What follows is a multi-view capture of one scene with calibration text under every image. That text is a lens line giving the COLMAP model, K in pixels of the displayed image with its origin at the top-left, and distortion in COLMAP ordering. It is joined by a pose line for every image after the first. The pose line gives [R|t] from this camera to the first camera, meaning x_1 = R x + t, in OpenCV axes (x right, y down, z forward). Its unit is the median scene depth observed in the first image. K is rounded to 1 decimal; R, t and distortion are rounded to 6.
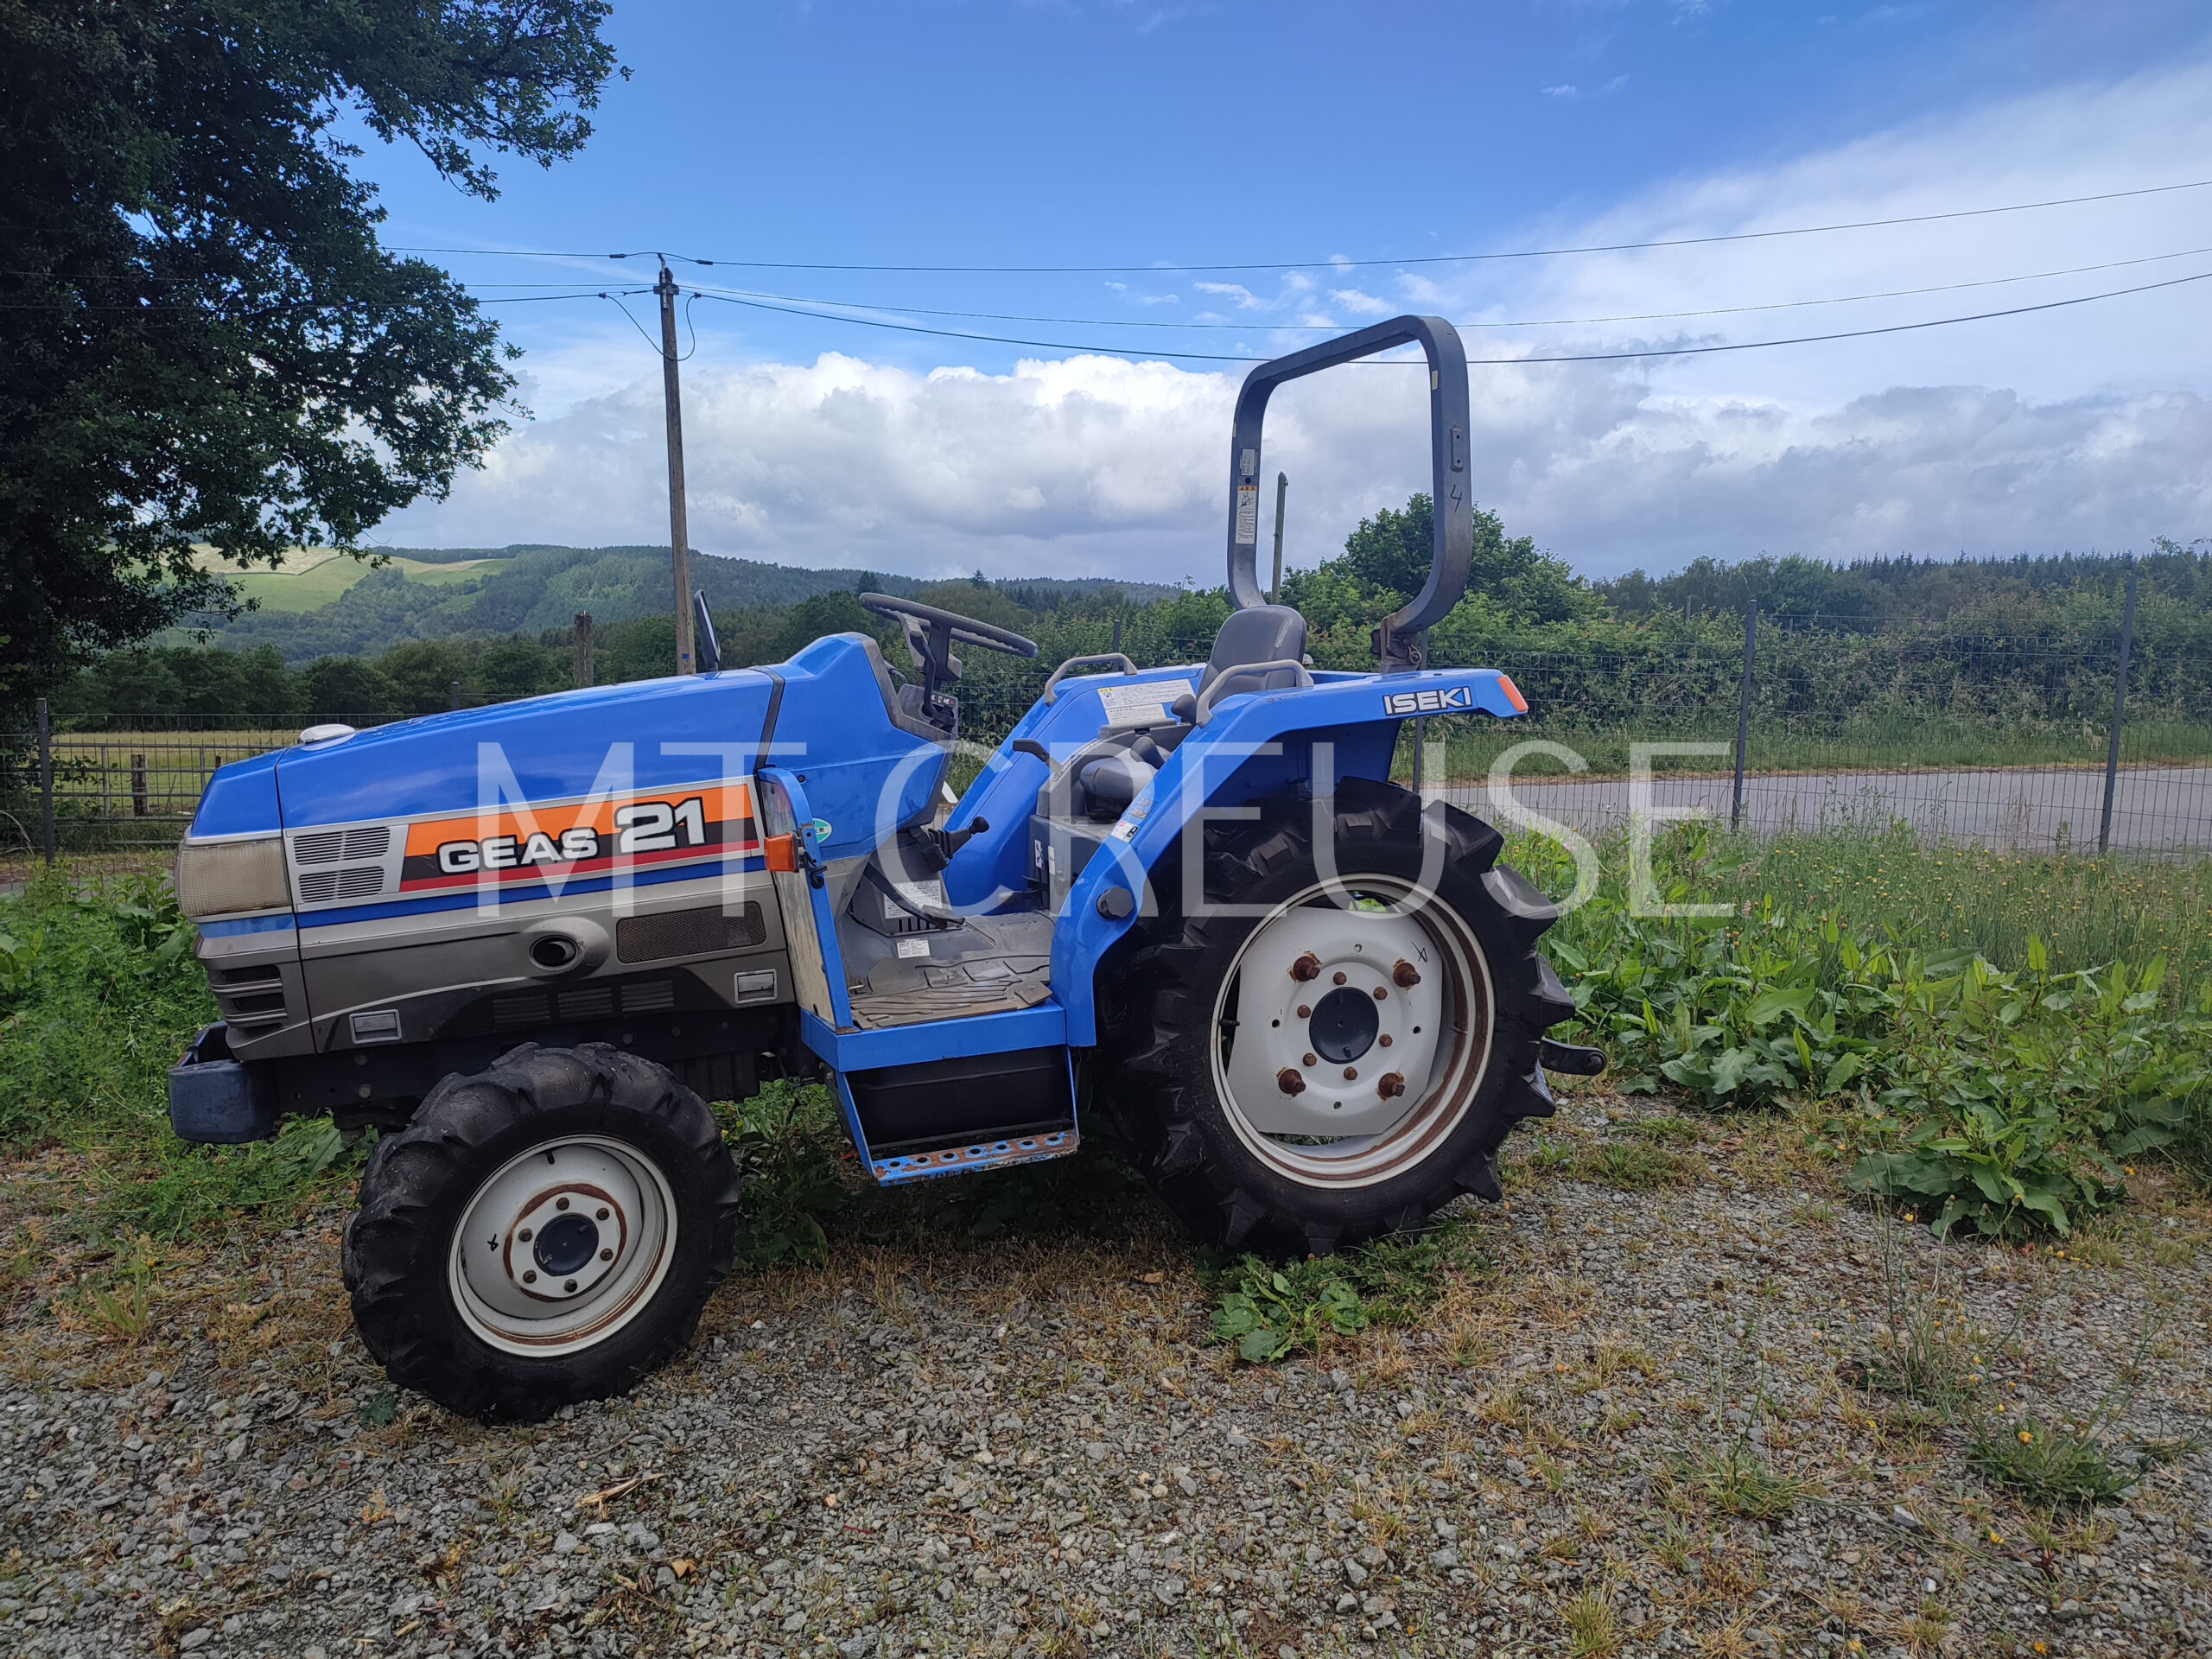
lens RADIAL K [[1617.9, 0, 1106.1], [0, 1617.9, 833.5], [0, 0, 1]] dist [0.023395, 0.003935]
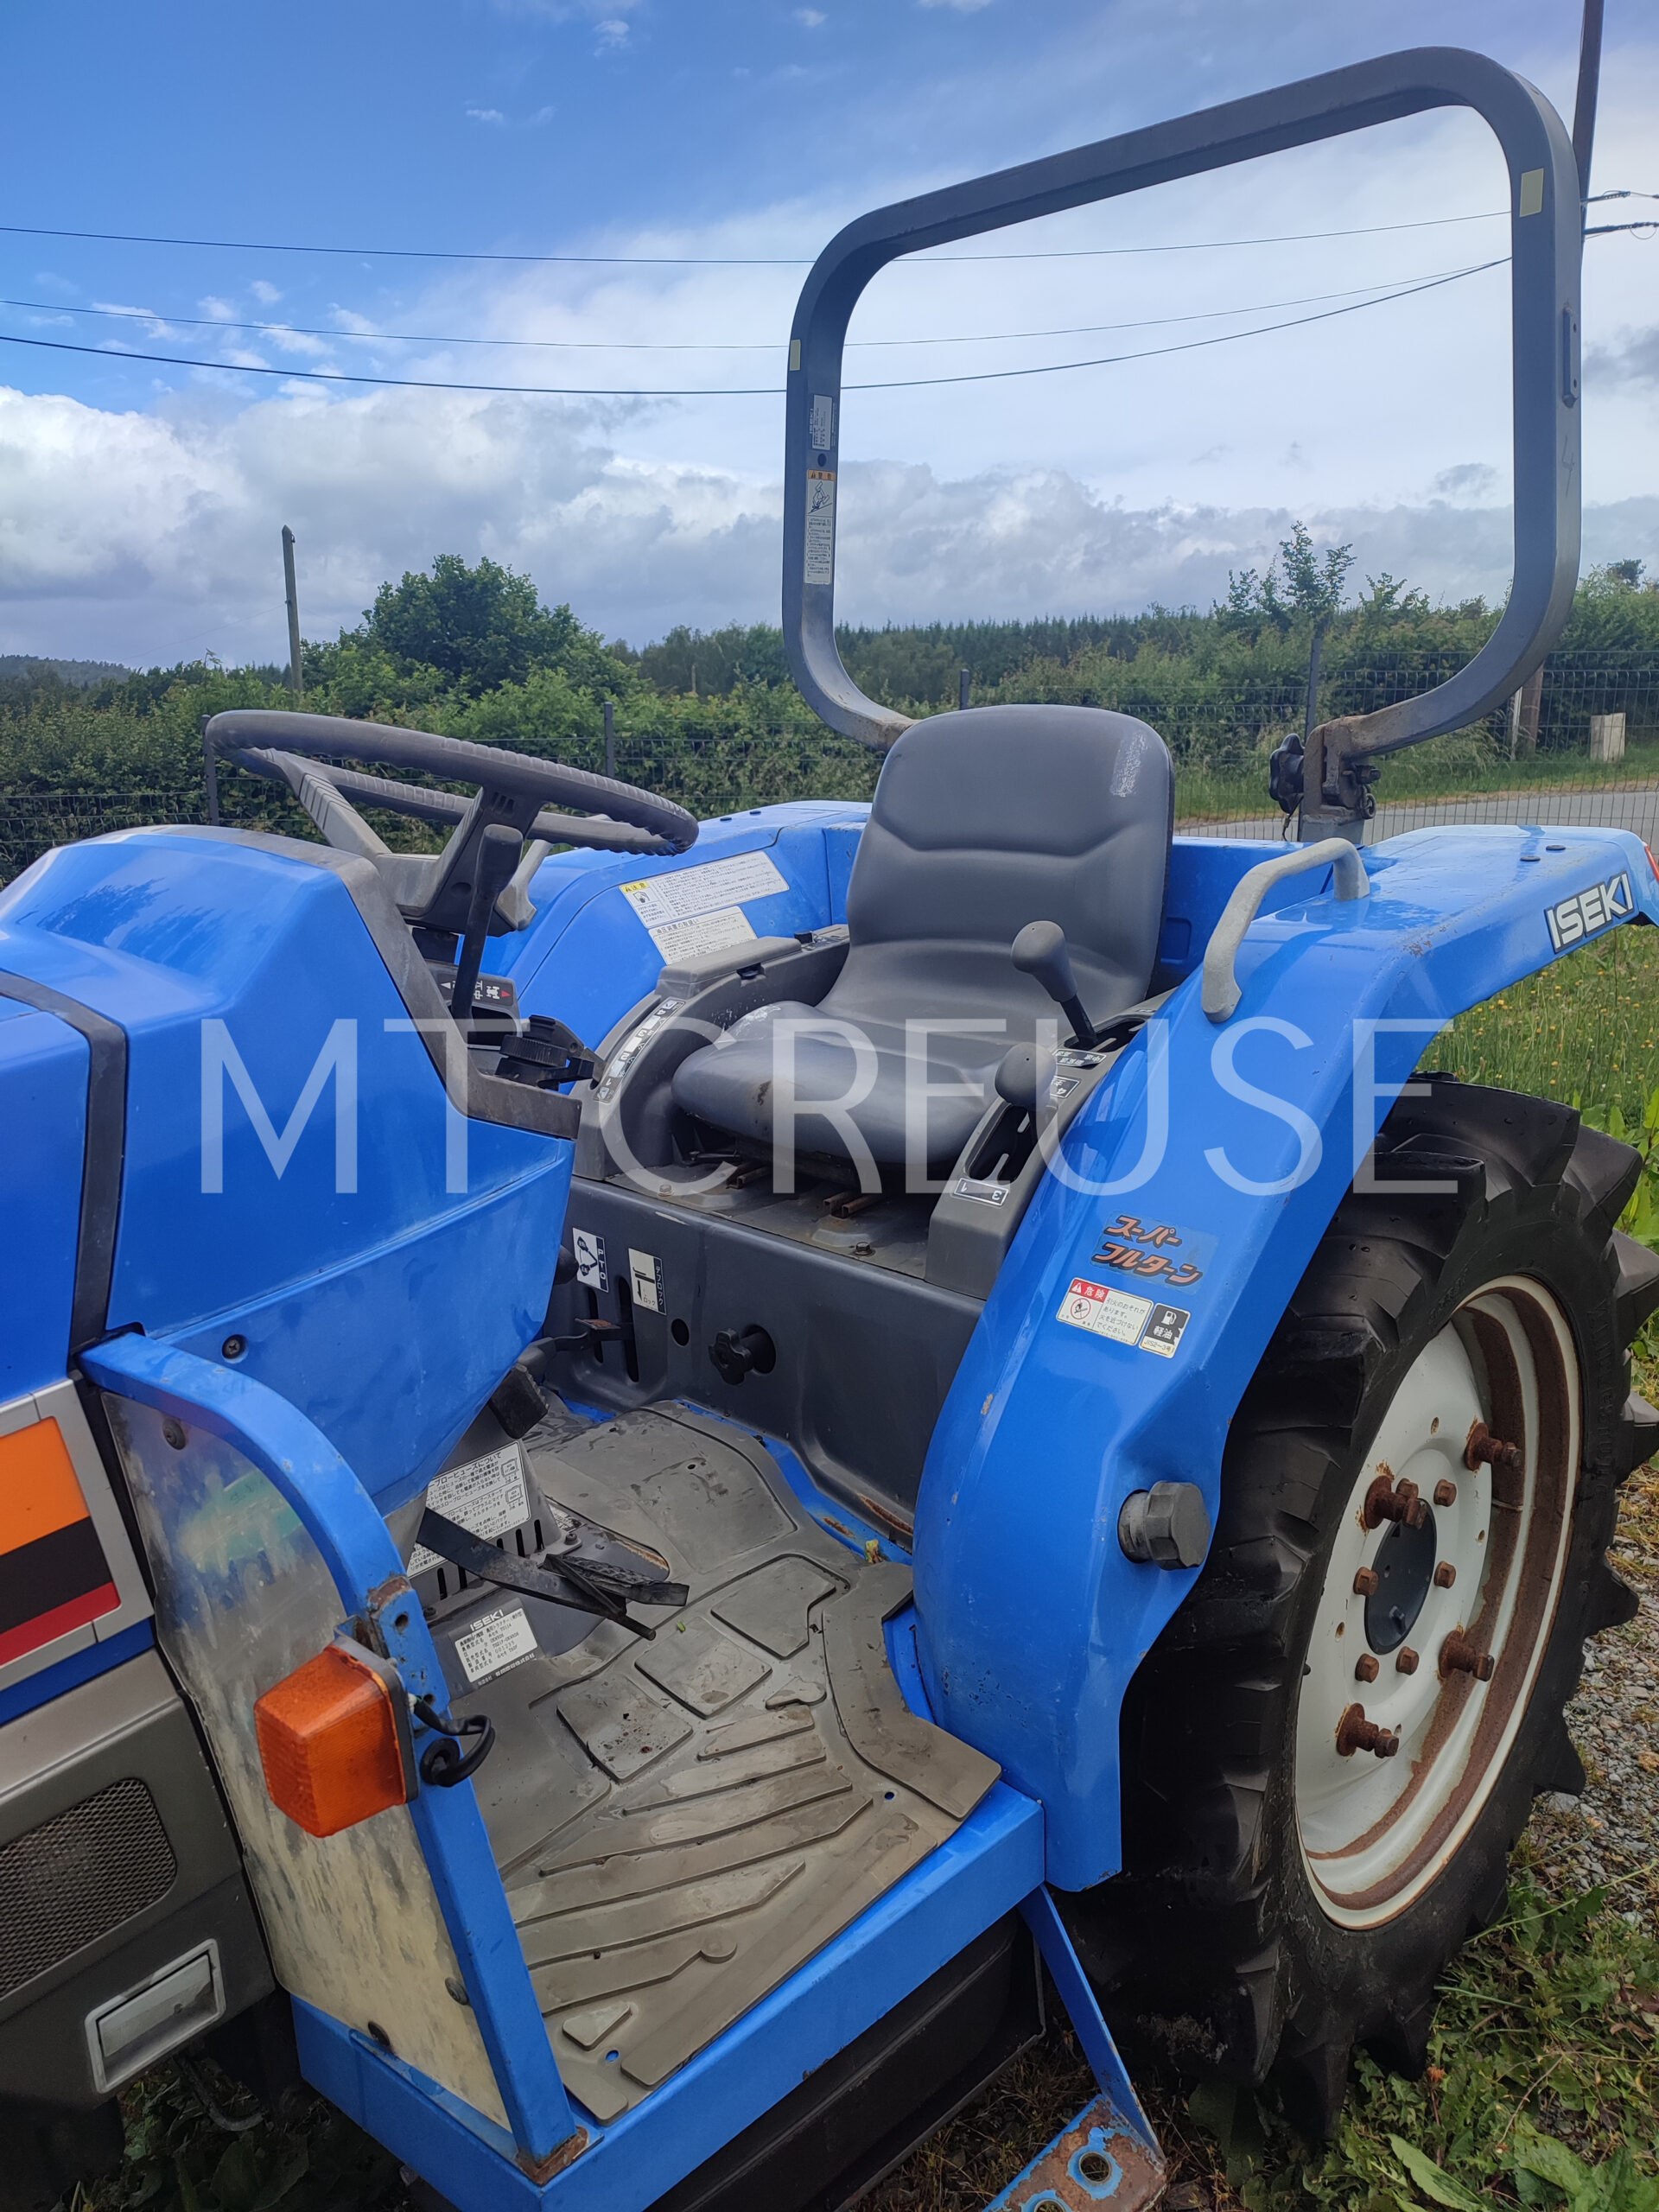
lens RADIAL K [[1617.9, 0, 821.3], [0, 1617.9, 1108.6], [0, 0, 1]] dist [0.023395, 0.003935]
pose [[0.904106, -0.133071, 0.406059, -0.179227], [0.084214, 0.987125, 0.135988, -0.095922], [-0.418927, -0.088751, 0.903672, 0.591797]]
